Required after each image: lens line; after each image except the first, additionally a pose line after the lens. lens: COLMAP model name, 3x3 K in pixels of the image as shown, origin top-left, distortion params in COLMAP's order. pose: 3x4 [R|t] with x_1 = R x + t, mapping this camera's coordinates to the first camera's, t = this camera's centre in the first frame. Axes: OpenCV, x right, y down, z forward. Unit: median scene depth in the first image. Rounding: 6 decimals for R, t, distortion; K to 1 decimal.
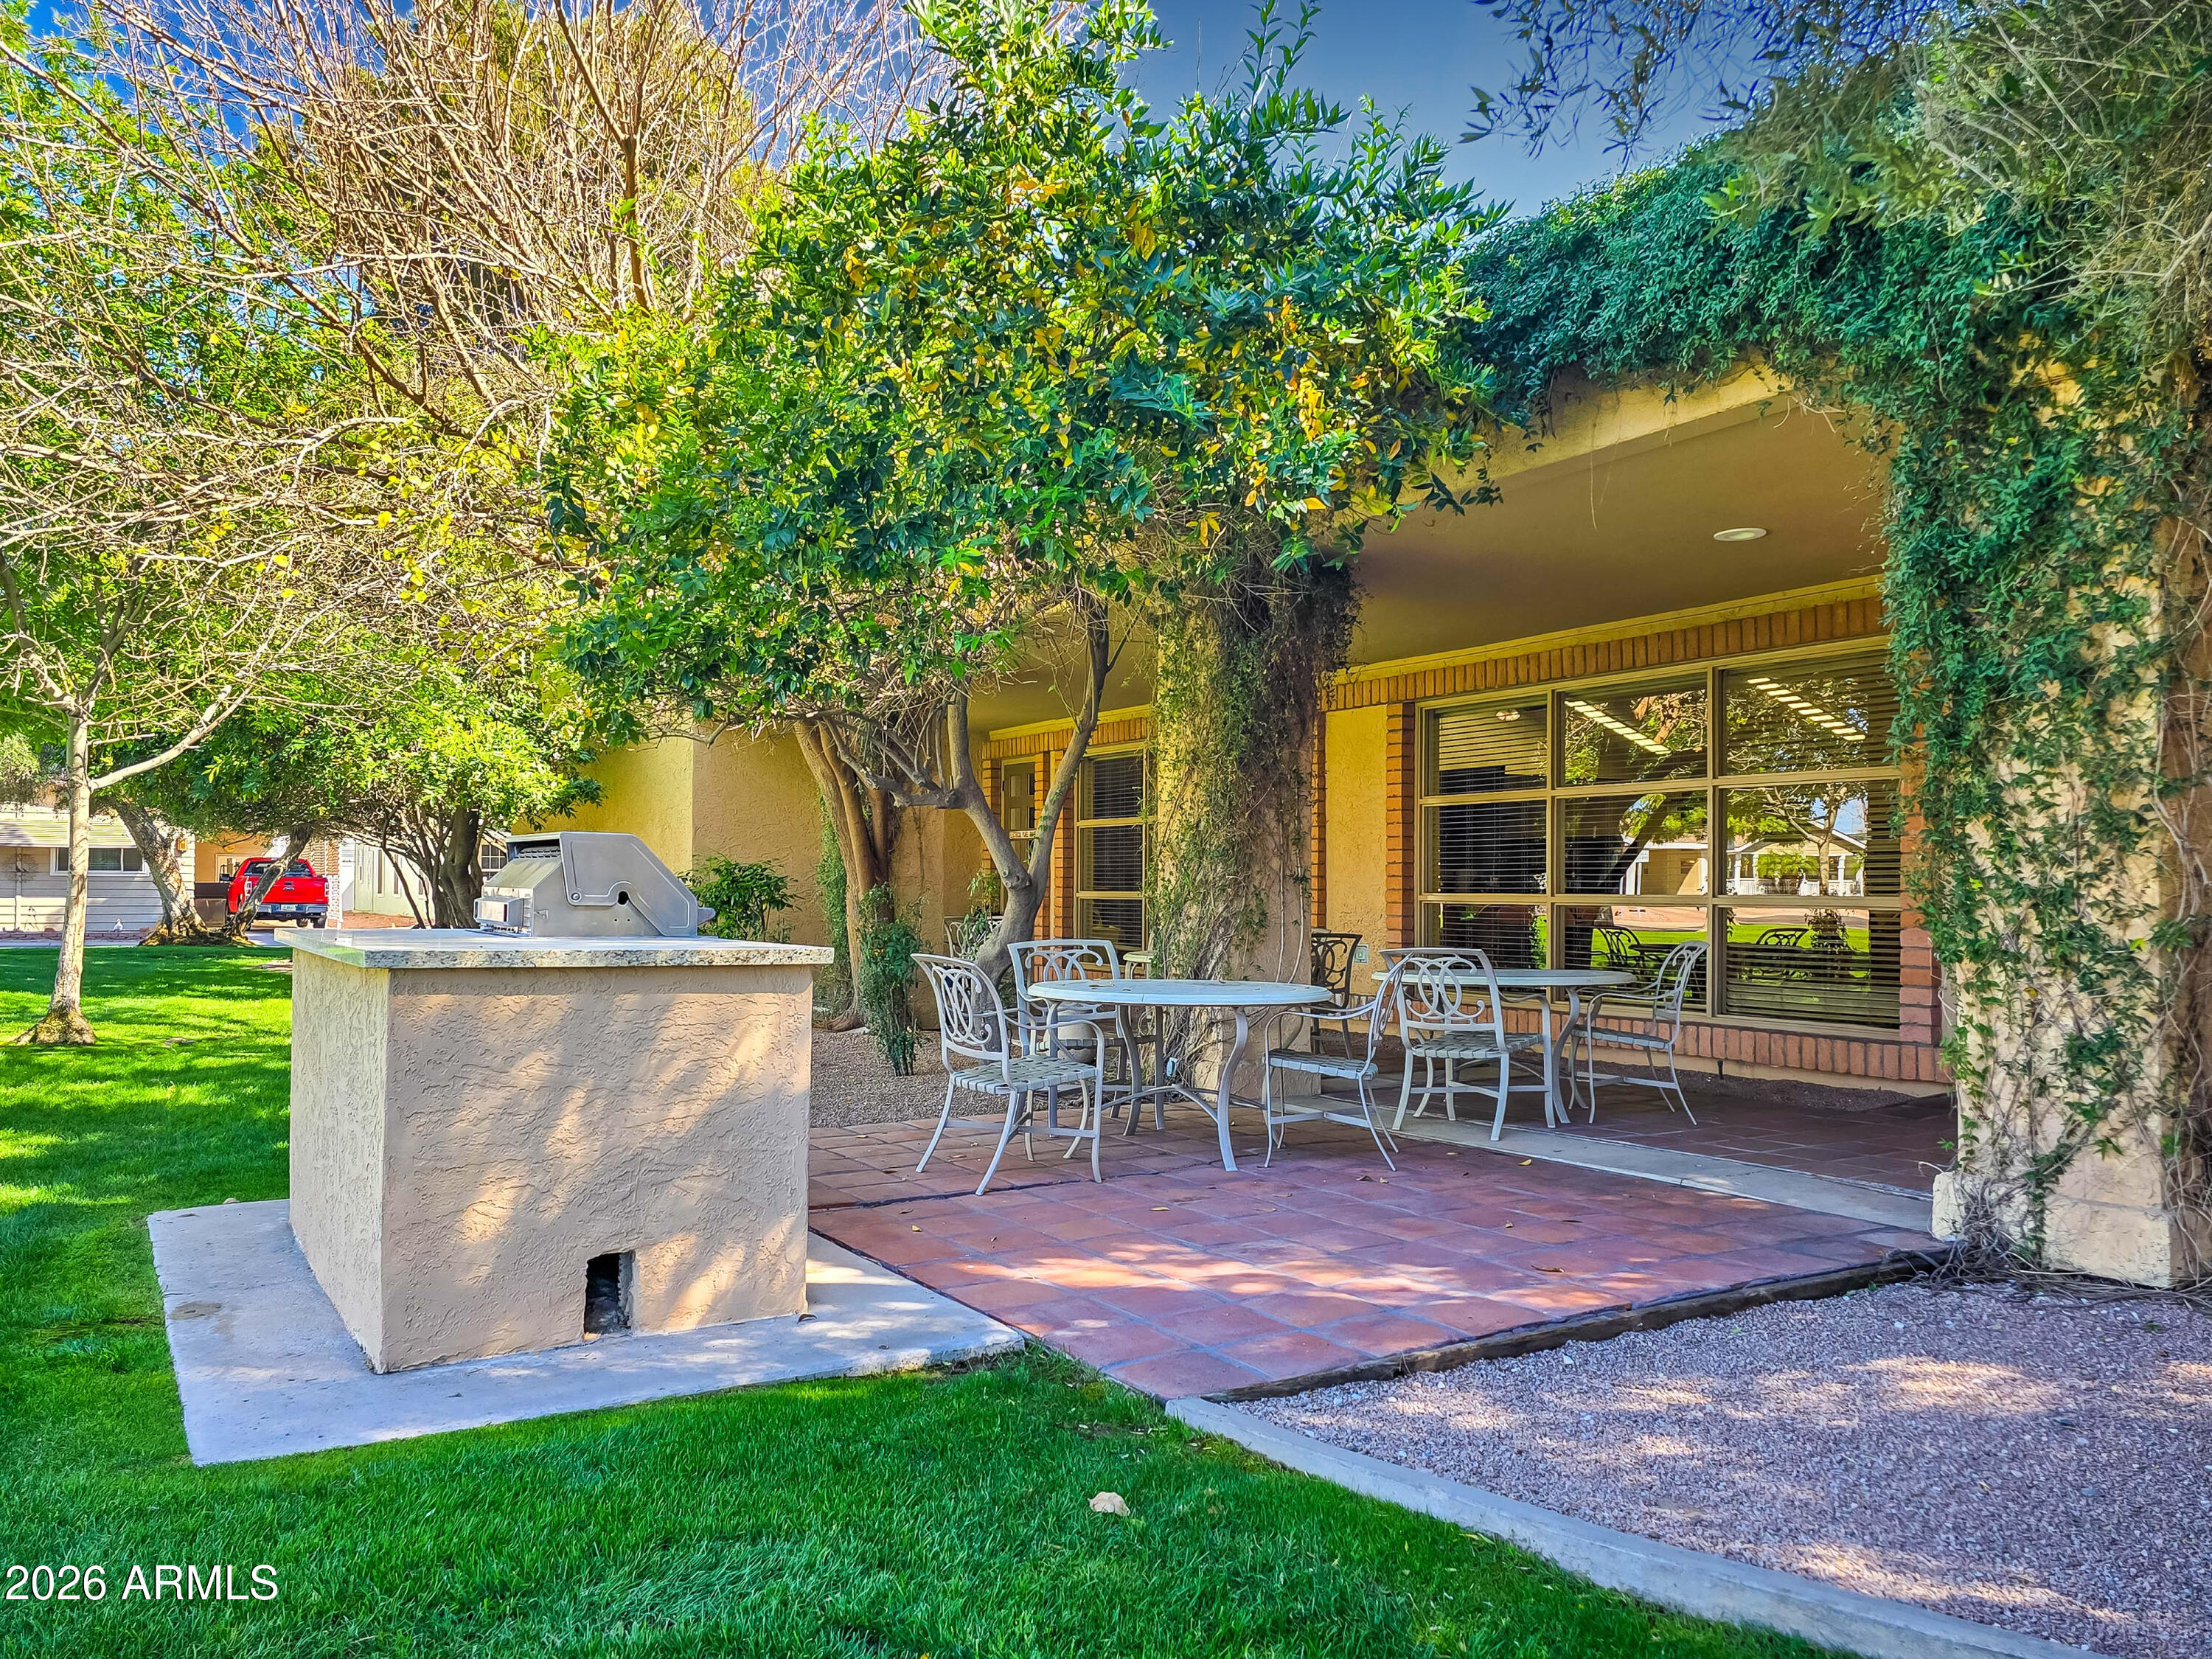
lens RADIAL K [[1757.8, 0, 1106.0], [0, 1757.8, 829.5], [0, 0, 1]] dist [0.043739, -0.004138]
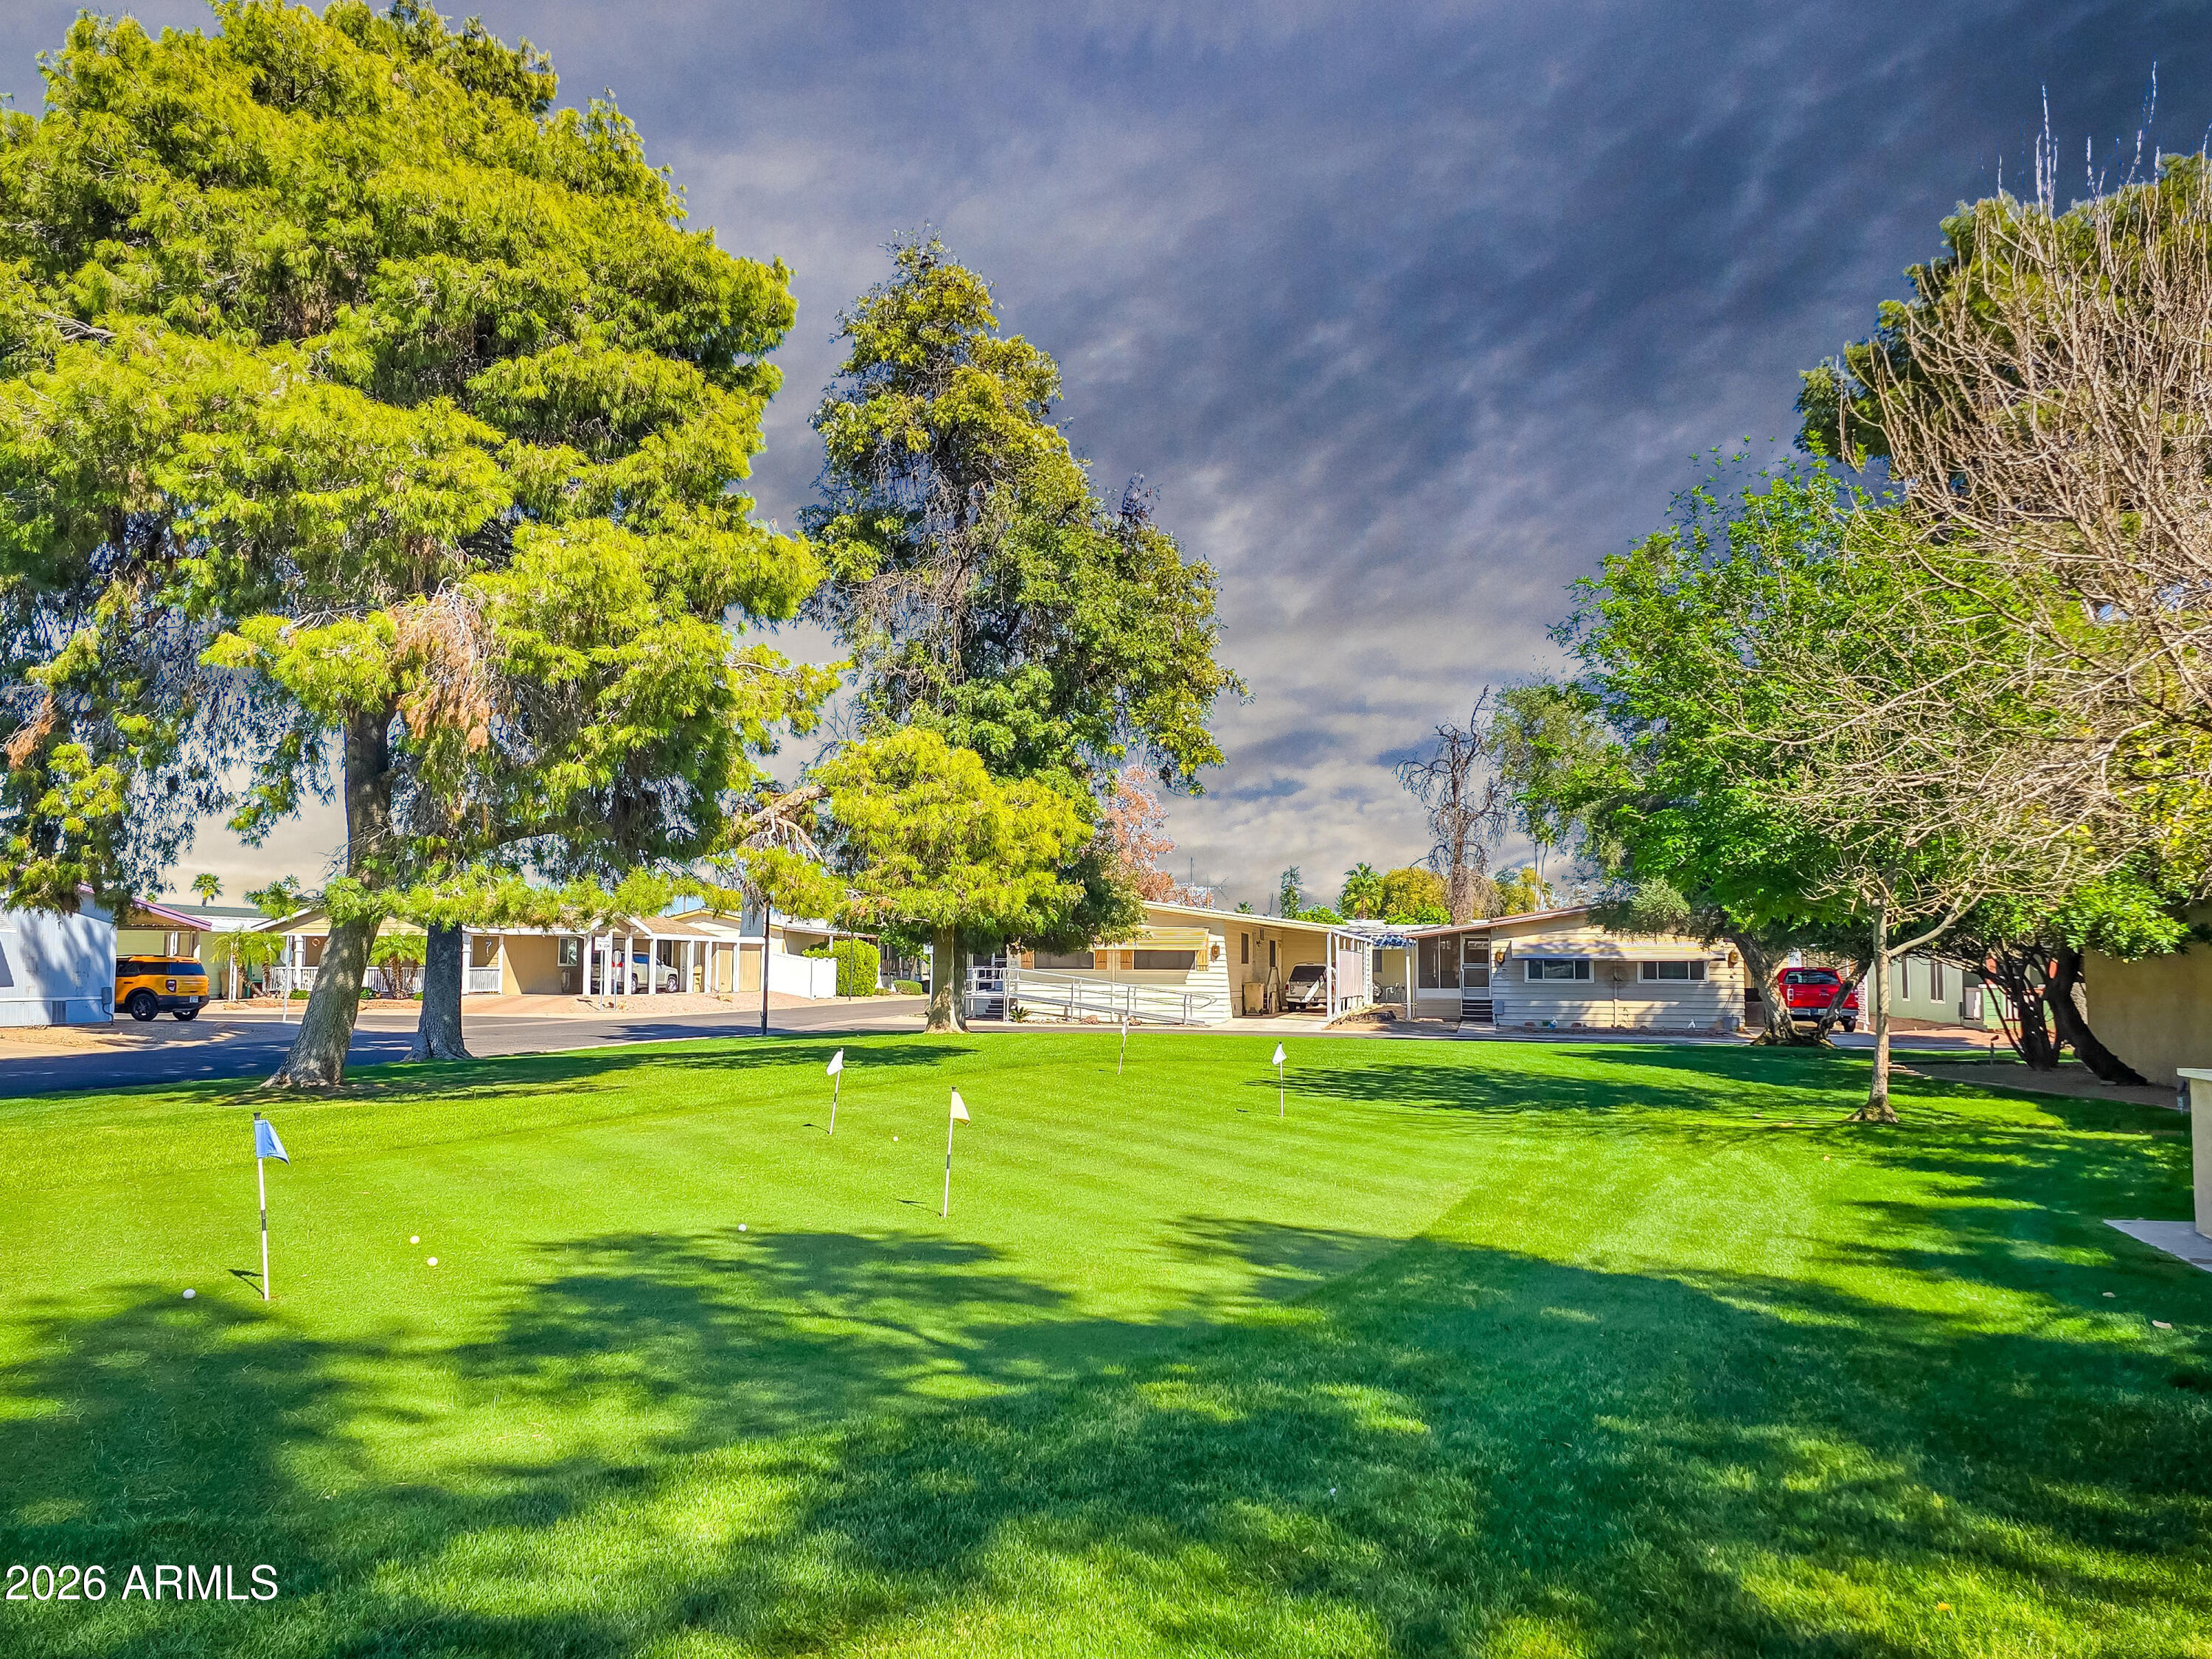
lens RADIAL K [[1757.8, 0, 1106.0], [0, 1757.8, 829.5], [0, 0, 1]] dist [0.043739, -0.004138]
pose [[0.725232, -0.058154, -0.686044, -0.002399], [0.023077, 0.997920, -0.060195, -0.039175], [0.688117, 0.027824, 0.725066, -0.404597]]
